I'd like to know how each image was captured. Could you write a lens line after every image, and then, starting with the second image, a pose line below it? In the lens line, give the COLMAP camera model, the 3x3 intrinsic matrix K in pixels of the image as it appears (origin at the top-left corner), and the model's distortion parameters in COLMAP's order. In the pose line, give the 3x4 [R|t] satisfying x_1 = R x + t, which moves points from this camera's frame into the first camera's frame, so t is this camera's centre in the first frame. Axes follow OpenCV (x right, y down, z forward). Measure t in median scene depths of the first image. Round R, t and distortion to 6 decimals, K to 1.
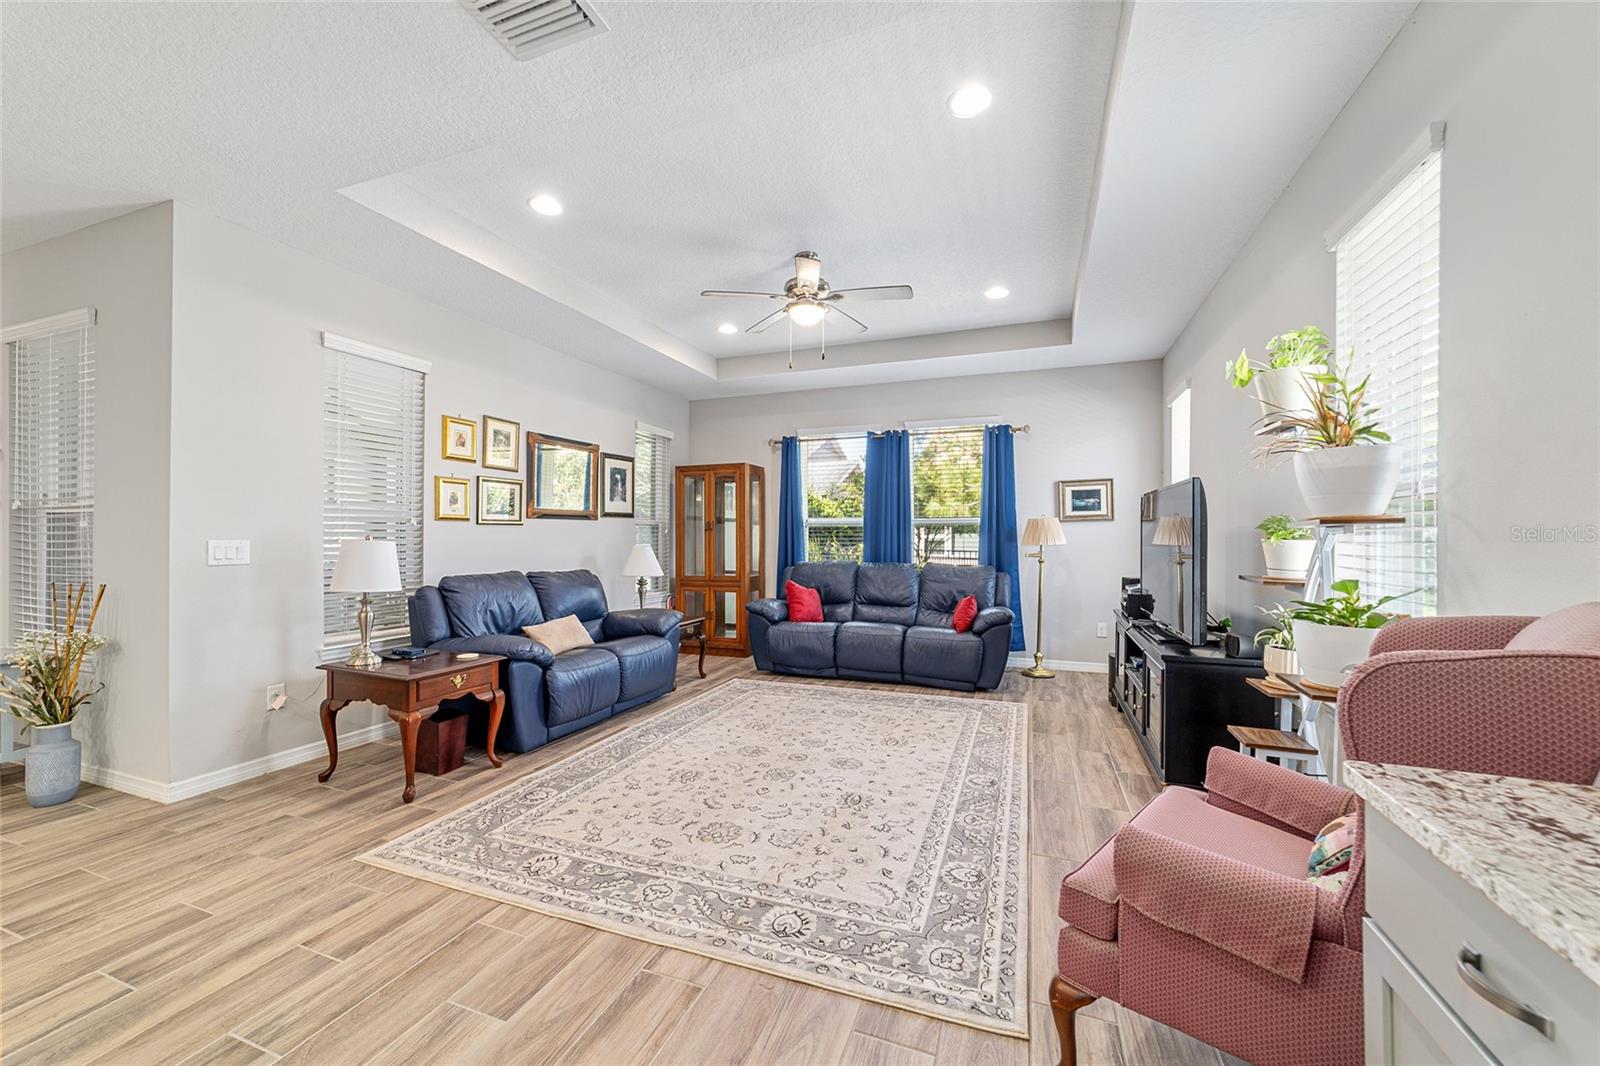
lens RADIAL K [[616.8, 0, 797.3], [0, 616.8, 533.1], [0, 0, 1]] dist [-0.013740, 0.005892]
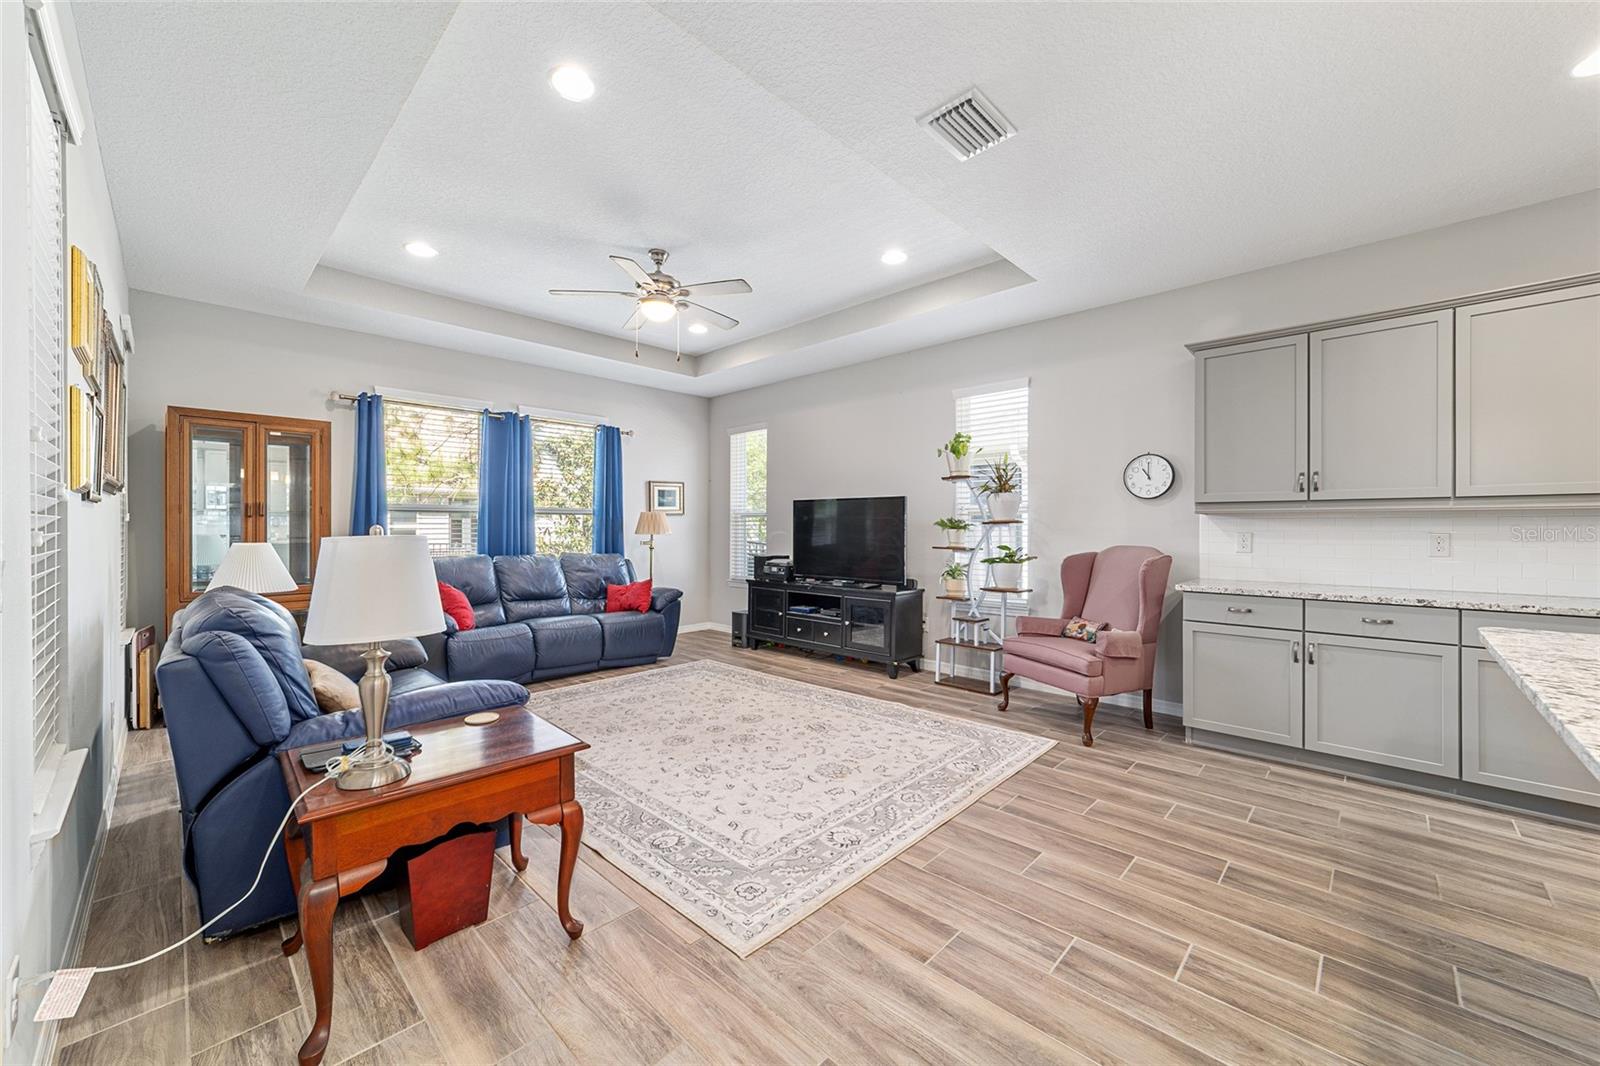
lens RADIAL K [[616.8, 0, 796.8], [0, 616.8, 526.7], [0, 0, 1]] dist [-0.013740, 0.005892]
pose [[0.385984, 0.001306, 0.922505, -0.826704], [-0.006893, 0.999975, 0.001468, 0.001082], [-0.922480, -0.006925, 0.385983, 0.386686]]
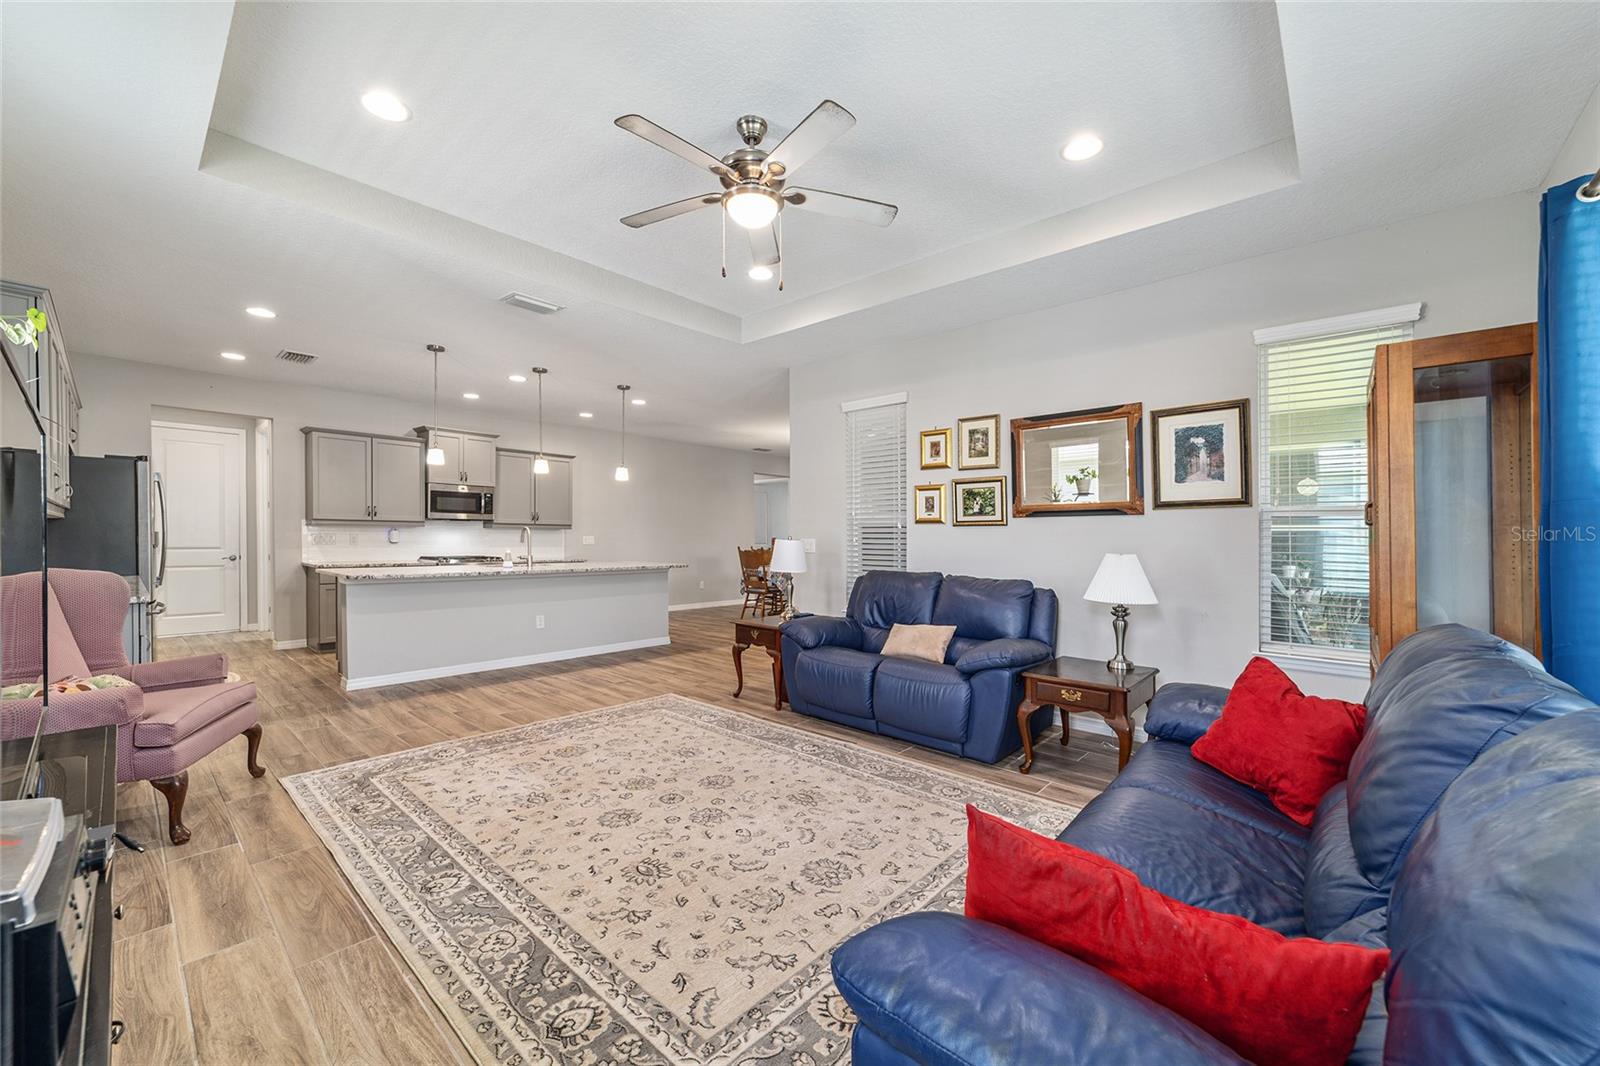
lens RADIAL K [[616.8, 0, 790.6], [0, 616.8, 544.8], [0, 0, 1]] dist [-0.013740, 0.005892]
pose [[-0.363386, 0.008707, -0.931598, 0.624855], [-0.000489, 0.999954, 0.009537, 0.007894], [0.931638, 0.003921, -0.363365, 1.259881]]
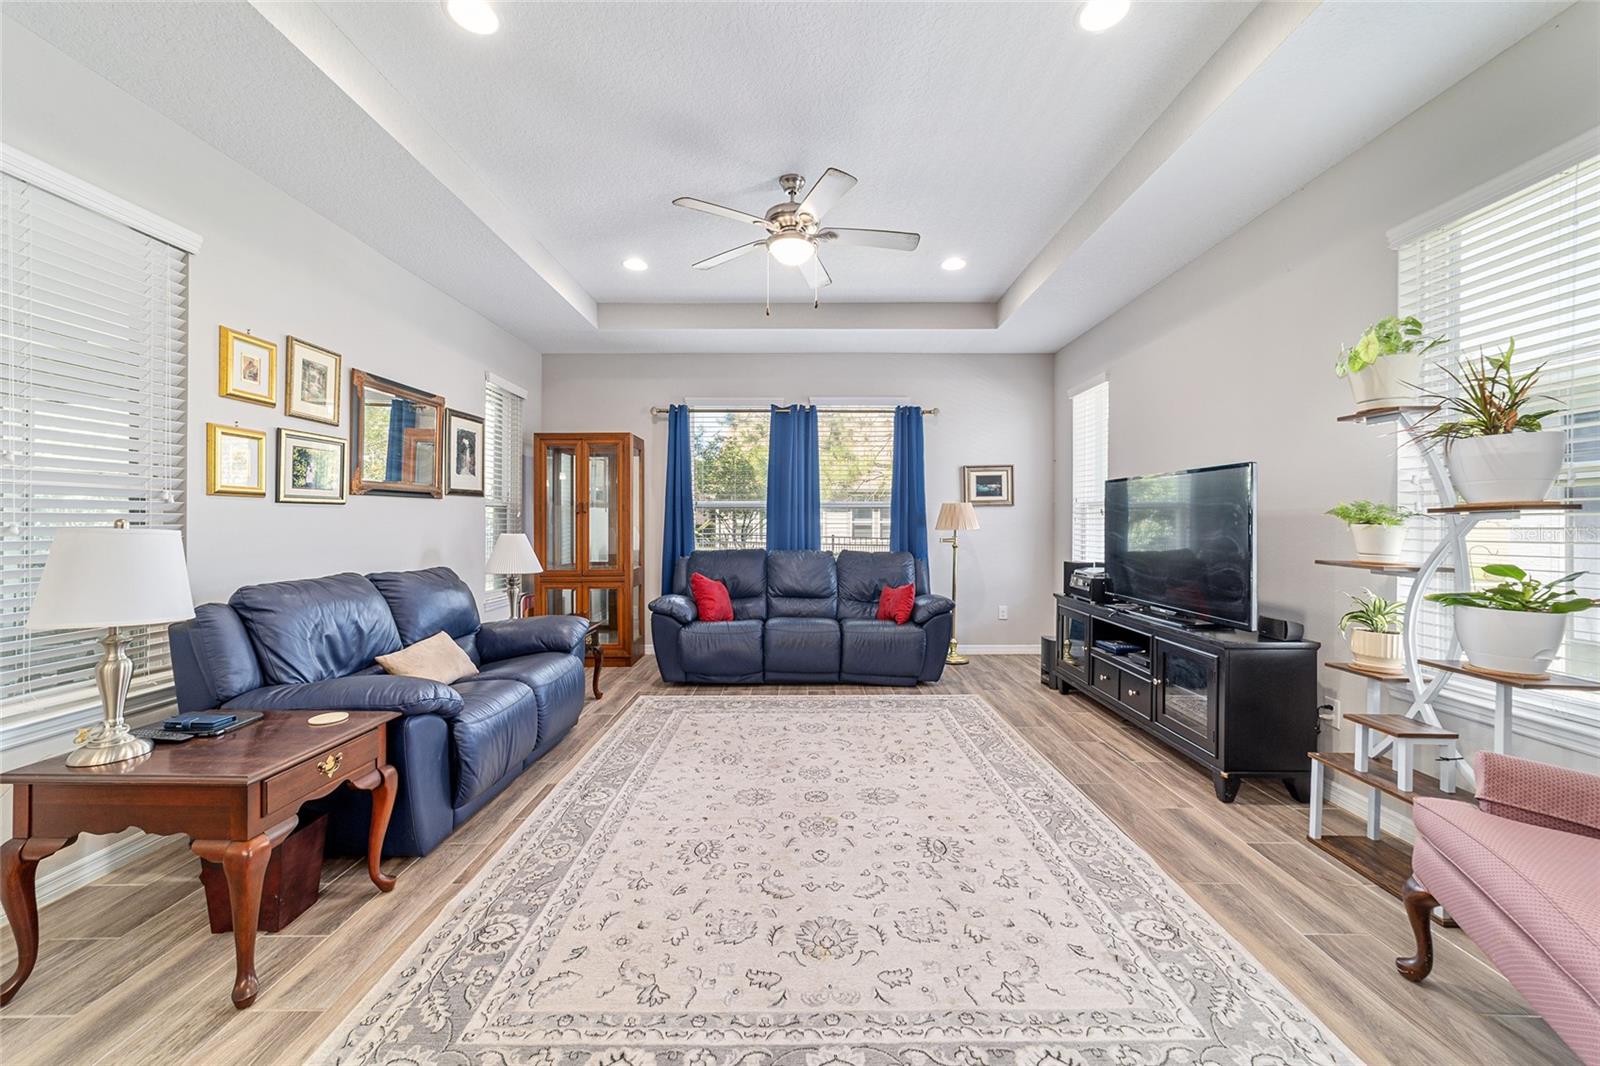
lens RADIAL K [[616.8, 0, 799.7], [0, 616.8, 519.7], [0, 0, 1]] dist [-0.013740, 0.005892]
pose [[0.934434, 0.001104, 0.356134, -0.264138], [-0.002380, 0.999992, 0.003144, 0.000327], [-0.356128, -0.003785, 0.934430, 0.224702]]
